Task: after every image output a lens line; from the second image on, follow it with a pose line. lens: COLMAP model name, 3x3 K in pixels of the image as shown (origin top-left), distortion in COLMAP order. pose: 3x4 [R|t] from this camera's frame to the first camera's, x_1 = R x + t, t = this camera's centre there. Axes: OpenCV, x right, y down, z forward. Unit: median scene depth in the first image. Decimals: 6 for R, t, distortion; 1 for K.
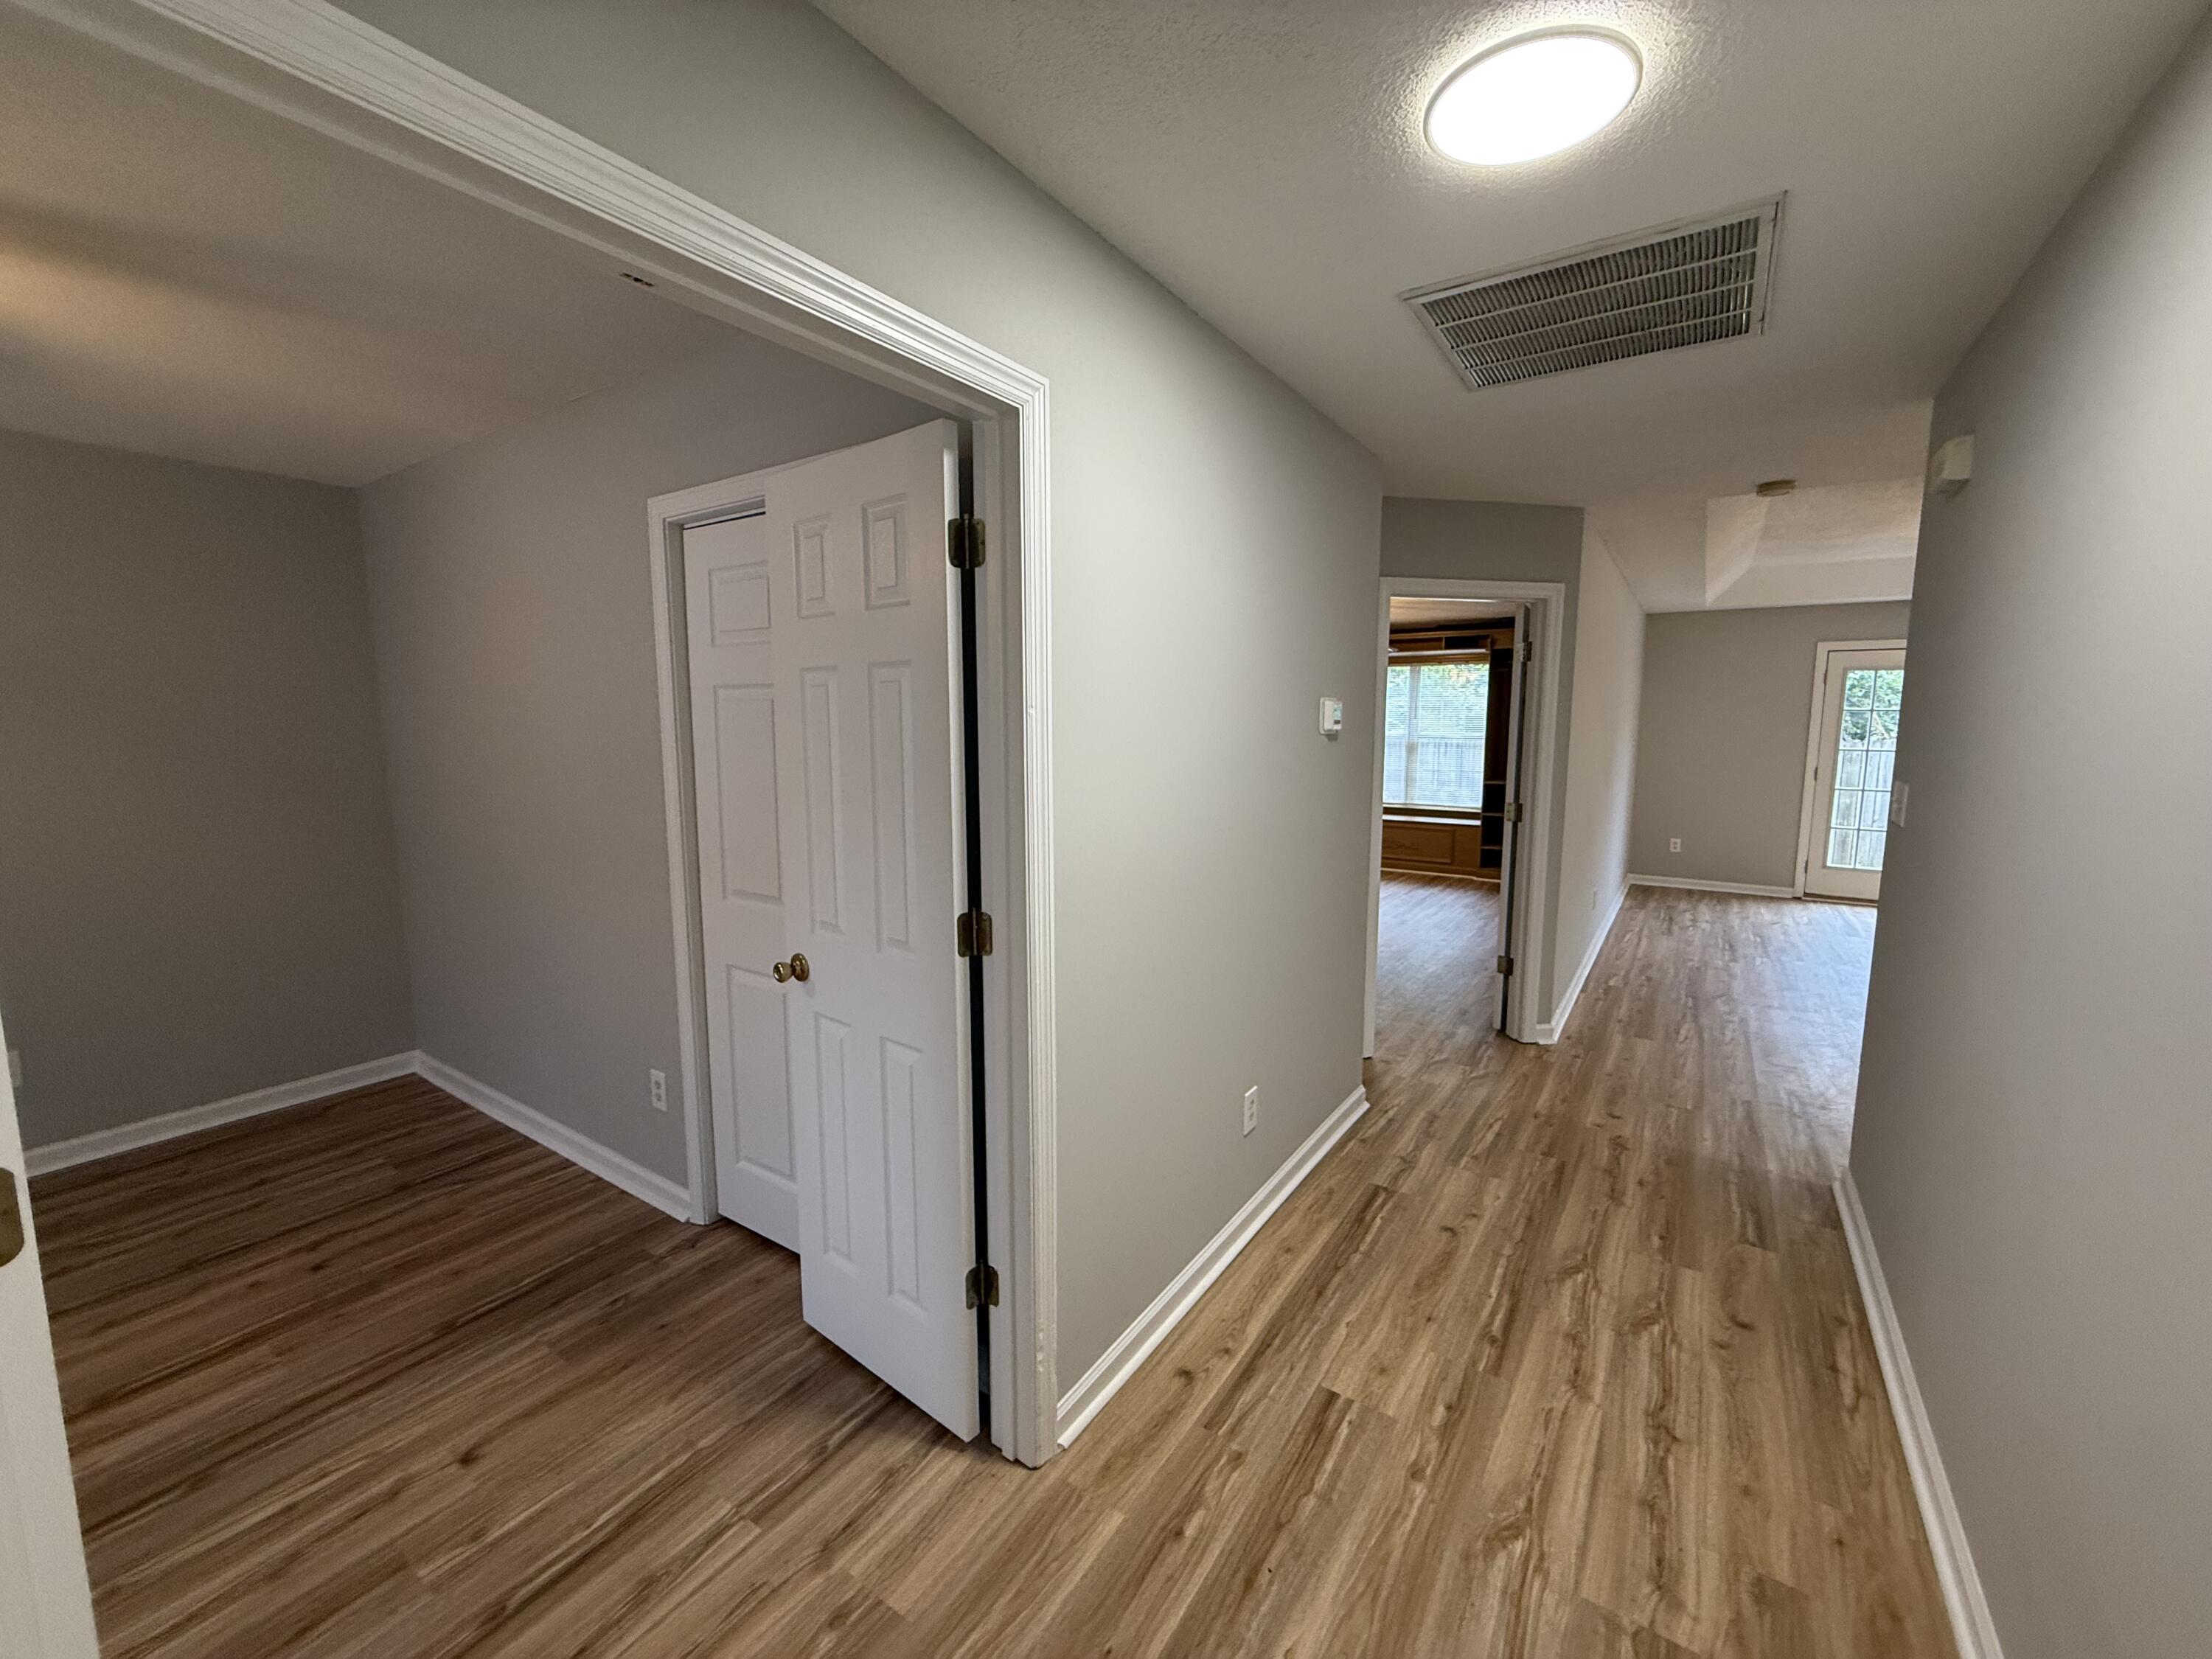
lens RADIAL K [[882.6, 0, 1102.9], [0, 882.6, 839.1], [0, 0, 1]] dist [0.000803, 0.000007]
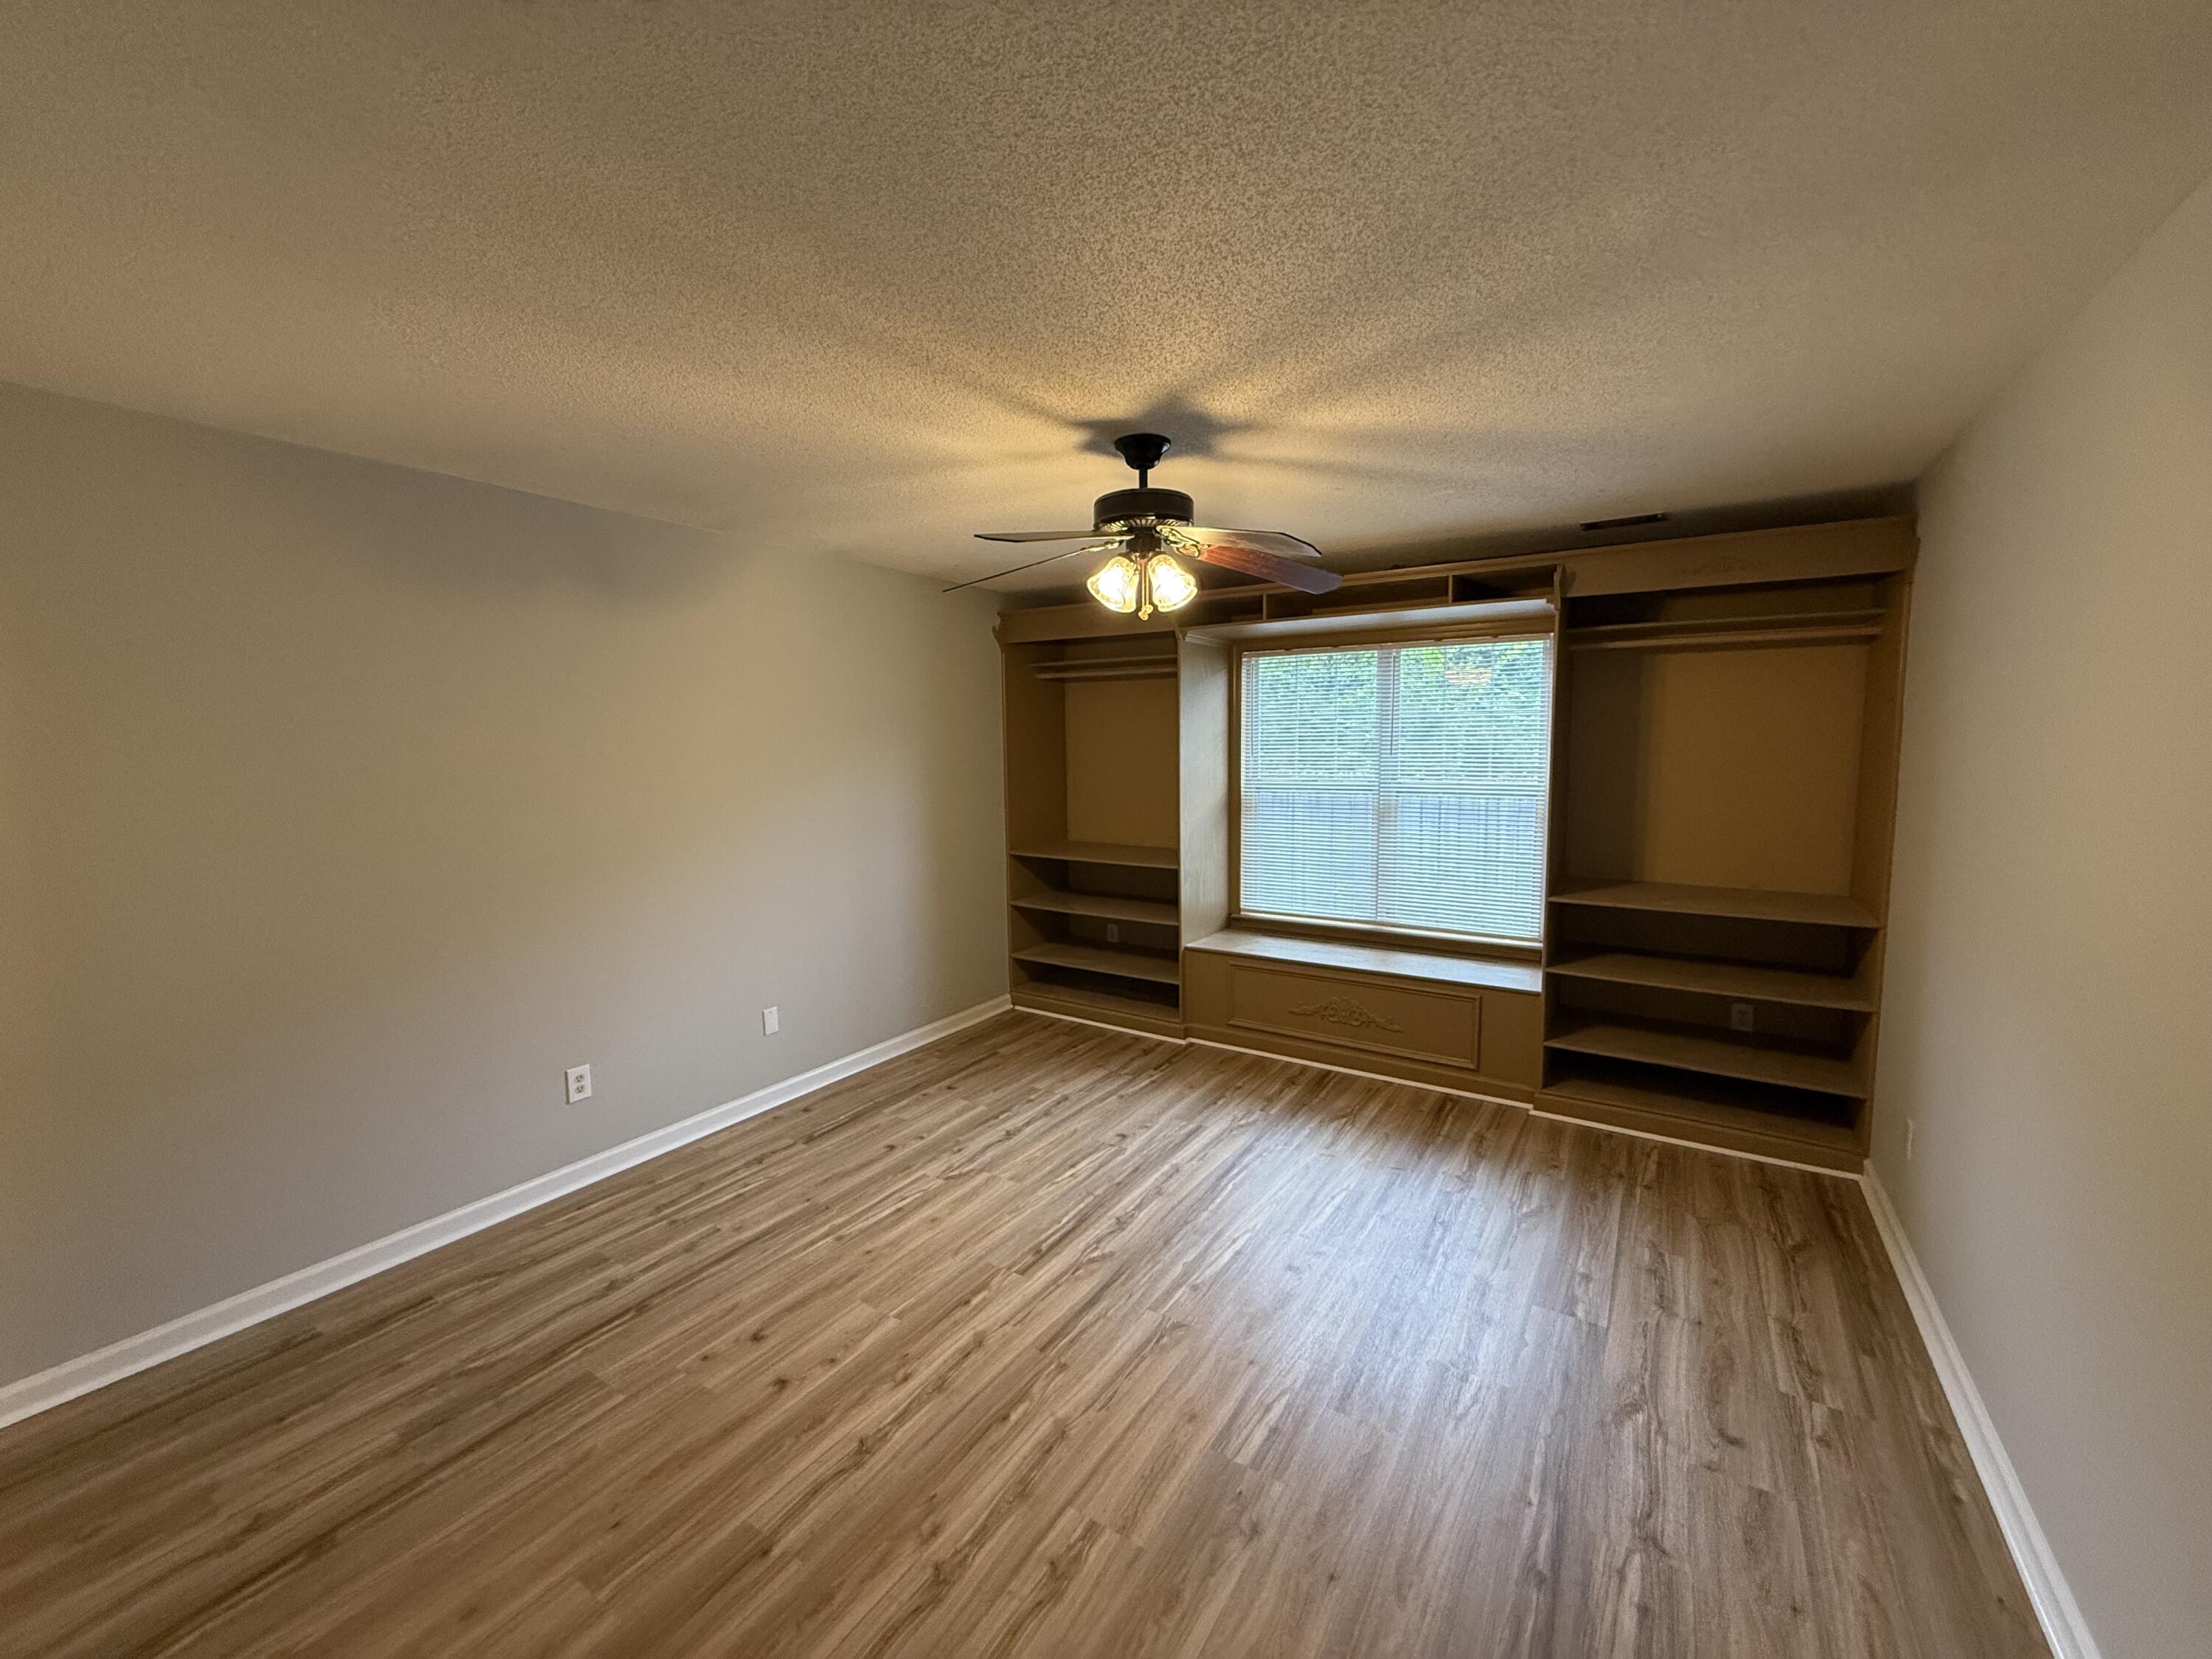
lens RADIAL K [[882.6, 0, 1099.2], [0, 882.6, 819.6], [0, 0, 1]] dist [0.000803, 0.000007]
pose [[0.999734, -0.012434, 0.019408, 0.227392], [0.013375, 0.998702, -0.049153, -0.099157], [-0.018772, 0.049399, 0.998603, 0.645485]]
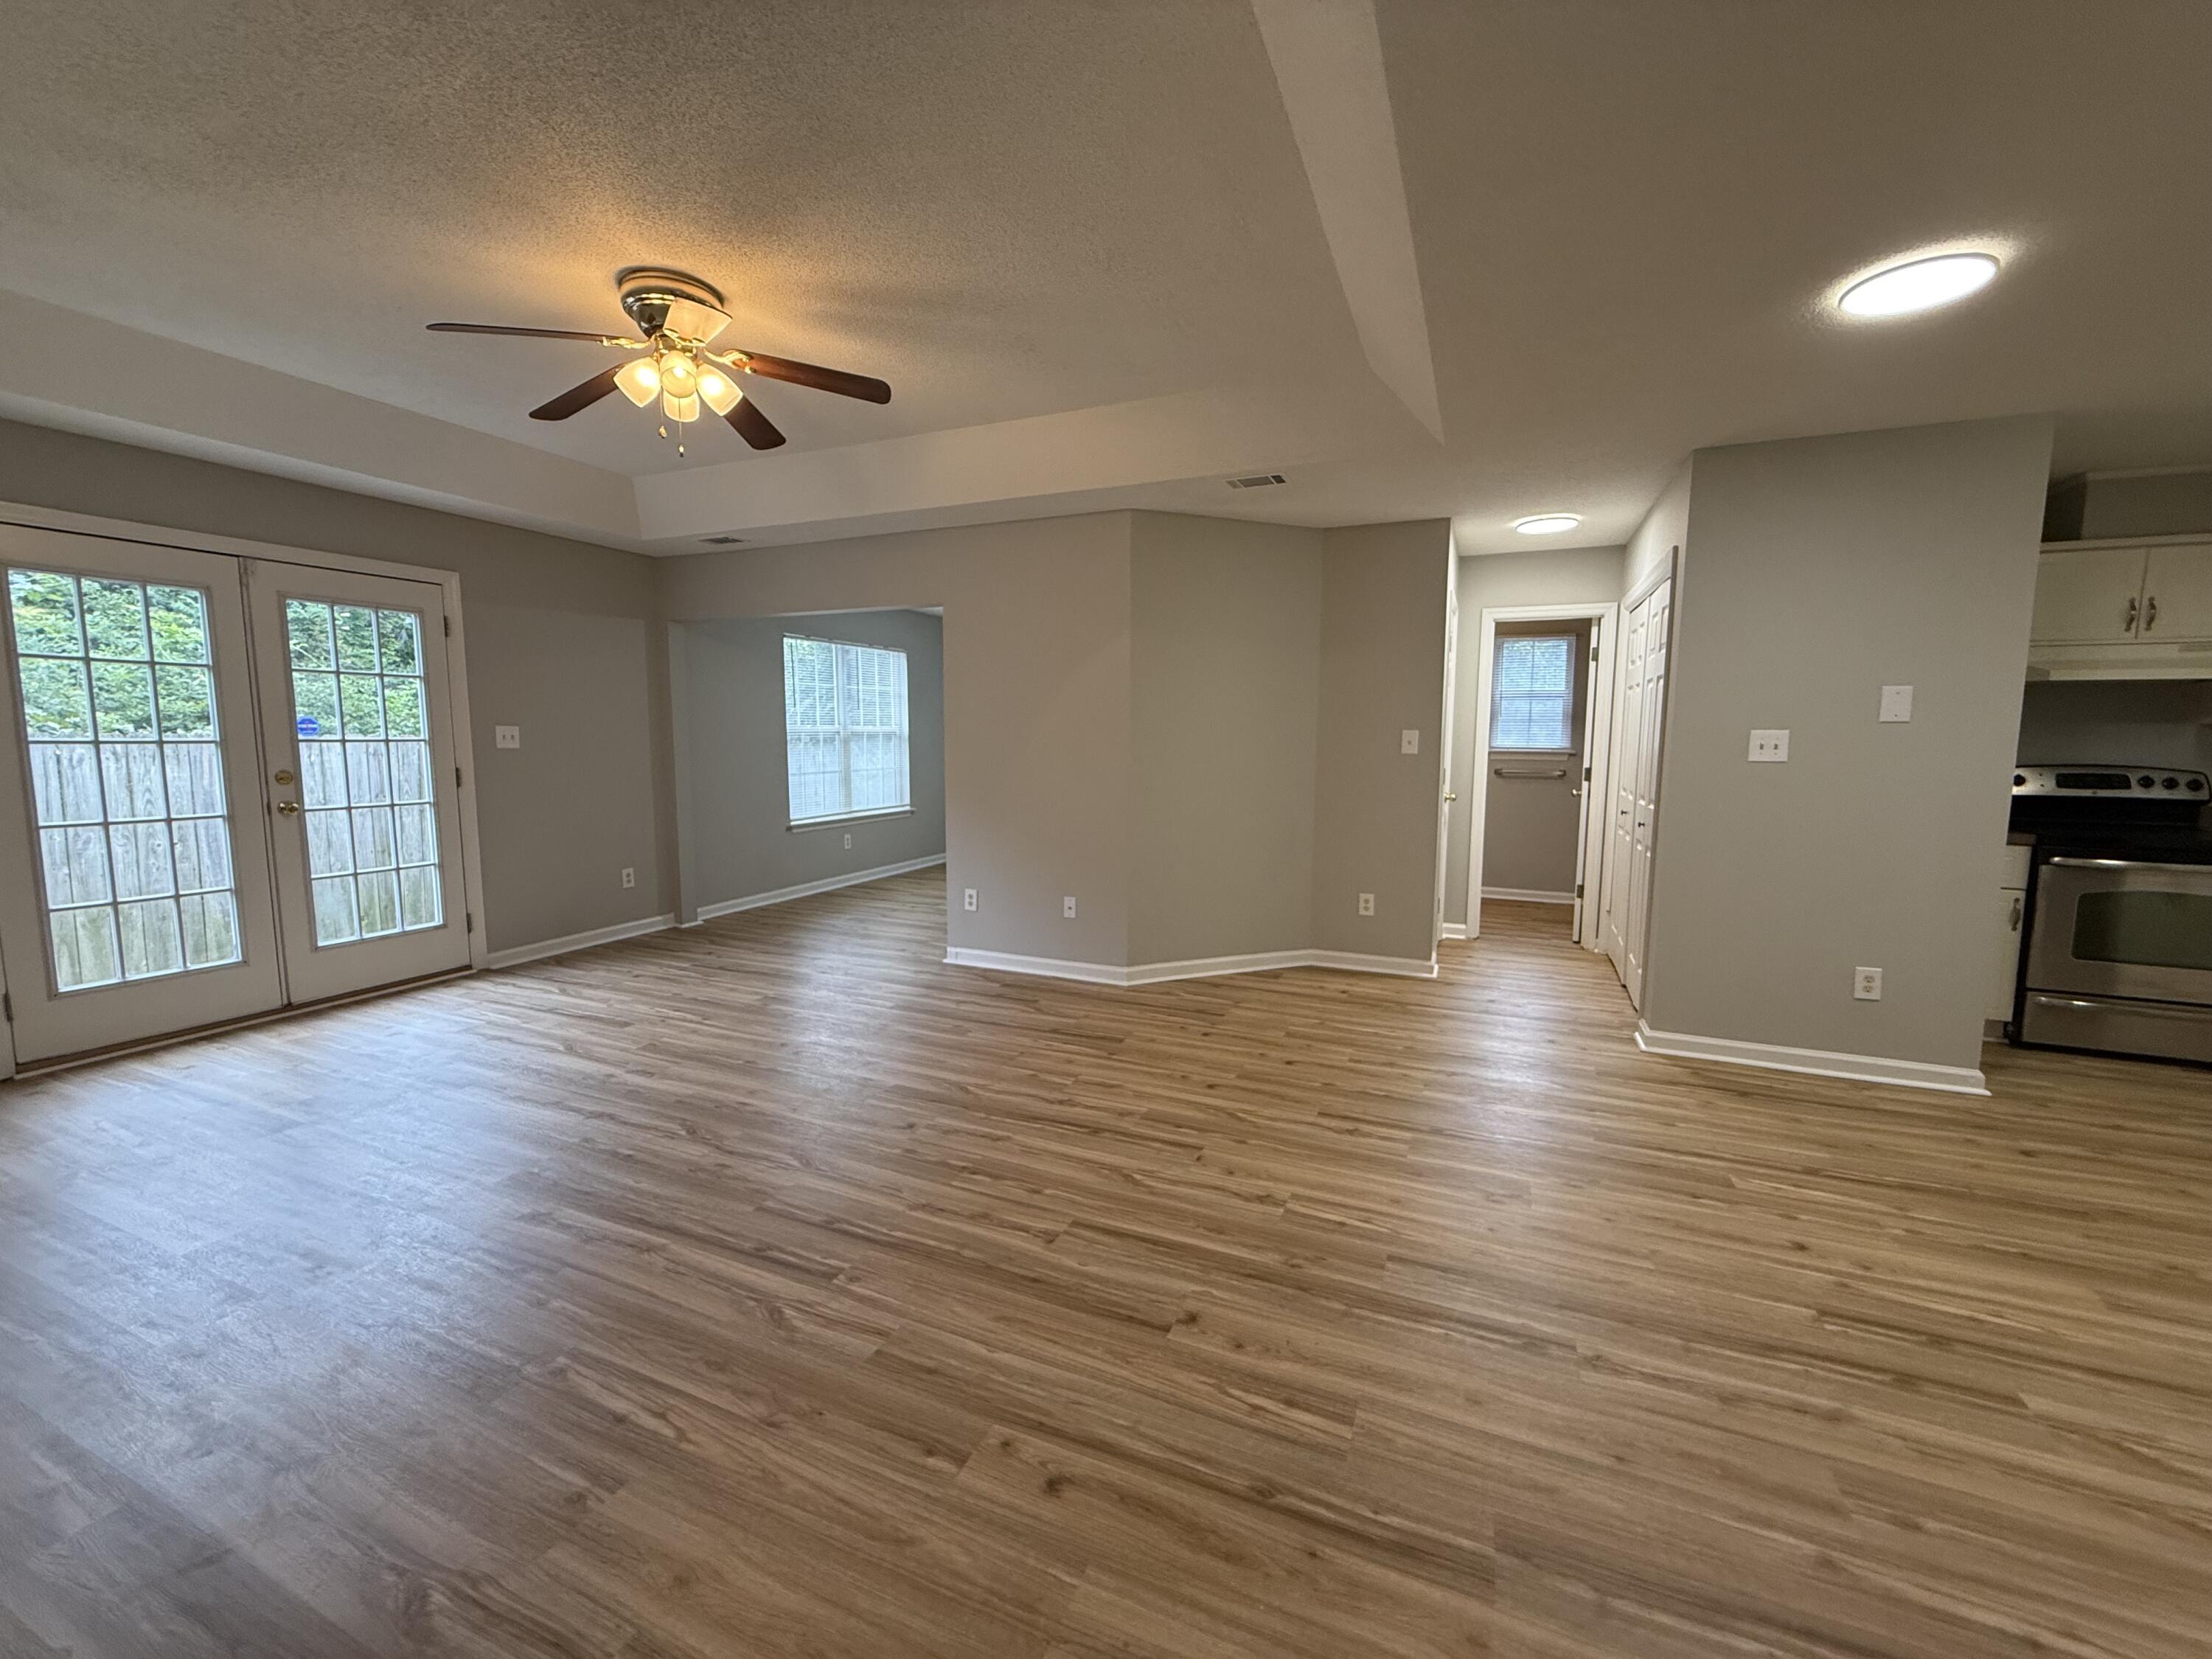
lens RADIAL K [[882.6, 0, 1101.0], [0, 882.6, 826.2], [0, 0, 1]] dist [0.000803, 0.000007]
pose [[-0.180953, -0.106605, 0.977697, 0.282599], [0.132465, 0.982408, 0.131635, -0.045246], [-0.974530, 0.153330, -0.163648, 0.542204]]
